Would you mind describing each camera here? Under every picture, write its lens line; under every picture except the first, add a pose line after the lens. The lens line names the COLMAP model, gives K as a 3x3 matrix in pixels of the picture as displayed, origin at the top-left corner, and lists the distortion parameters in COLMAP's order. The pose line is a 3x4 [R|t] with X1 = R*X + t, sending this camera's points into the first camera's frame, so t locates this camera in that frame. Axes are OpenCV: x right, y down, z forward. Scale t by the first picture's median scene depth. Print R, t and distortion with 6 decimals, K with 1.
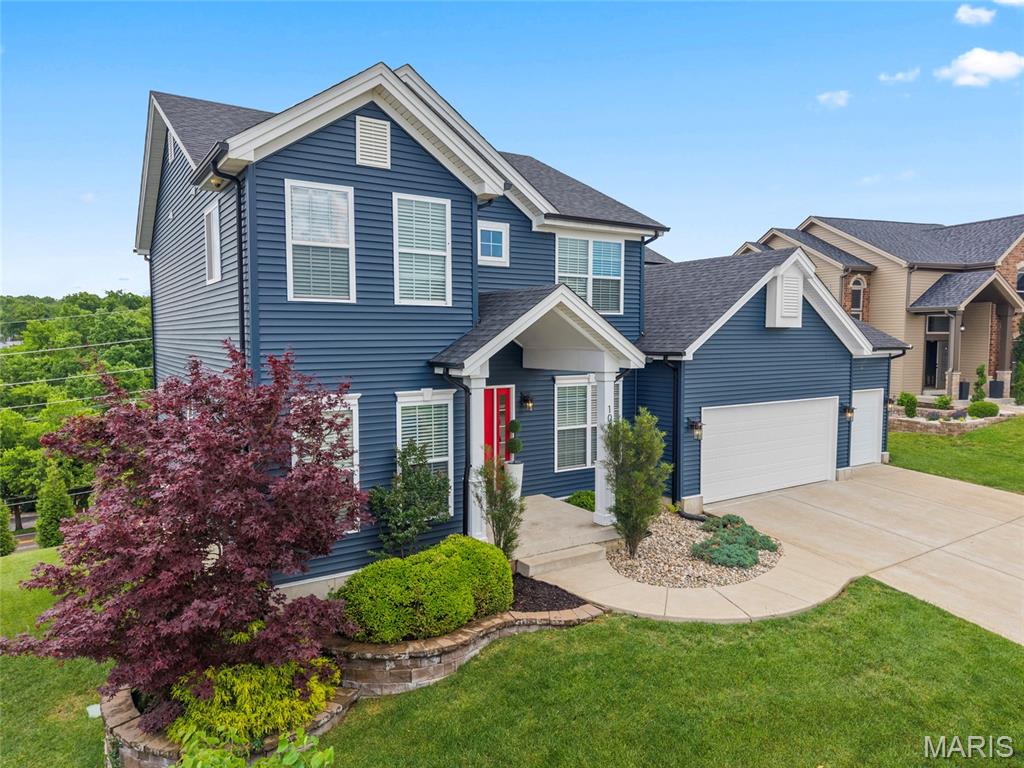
lens RADIAL K [[686.5, 0, 512.0], [0, 686.5, 384.0], [0, 0, 1]] dist [0.019769, -0.026128]
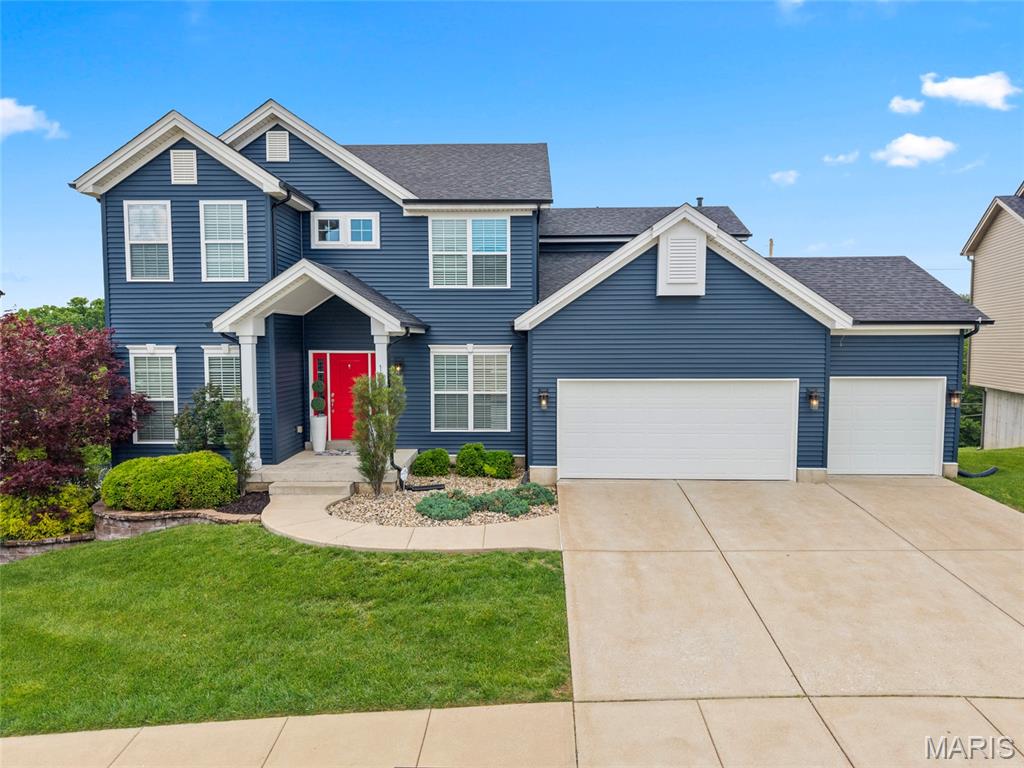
lens RADIAL K [[686.5, 0, 512.0], [0, 686.5, 384.0], [0, 0, 1]] dist [0.019769, -0.026128]
pose [[0.824281, 0.041337, -0.564670, 0.899772], [-0.040263, 0.999086, 0.014364, 0.034878], [0.564747, 0.010895, 0.825192, 0.172040]]
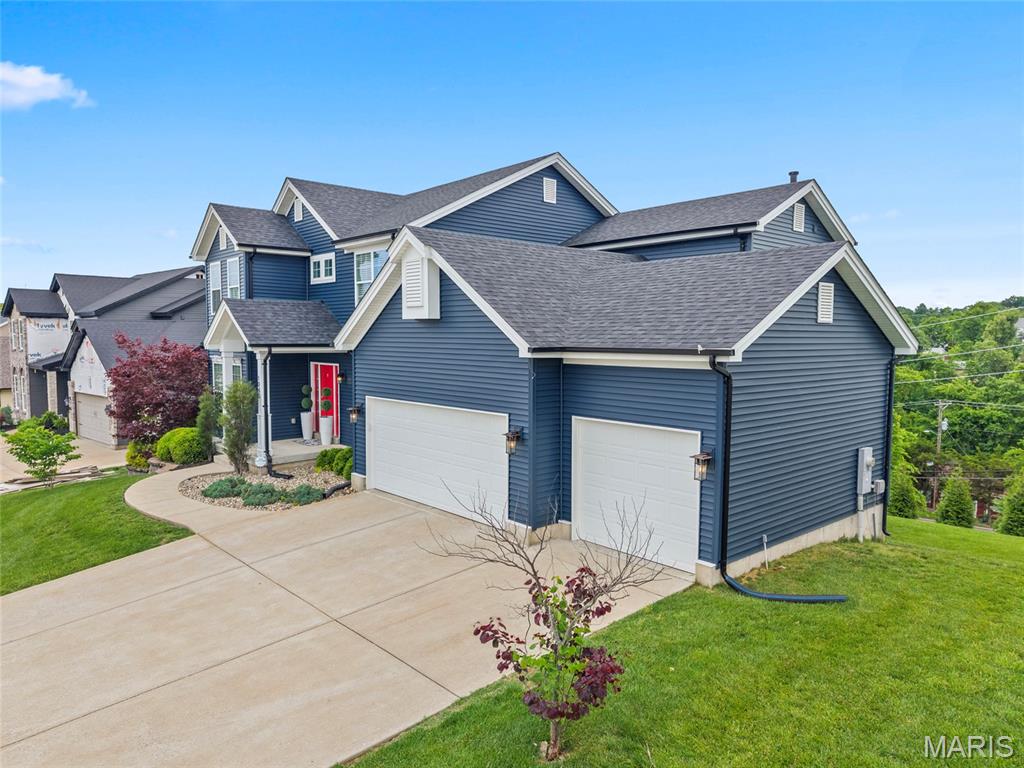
lens RADIAL K [[686.5, 0, 512.0], [0, 686.5, 384.0], [0, 0, 1]] dist [0.019769, -0.026128]
pose [[0.143764, 0.072347, -0.986964, 1.578425], [-0.070787, 0.995521, 0.062663, -0.077812], [0.987077, 0.060855, 0.148242, 1.230021]]
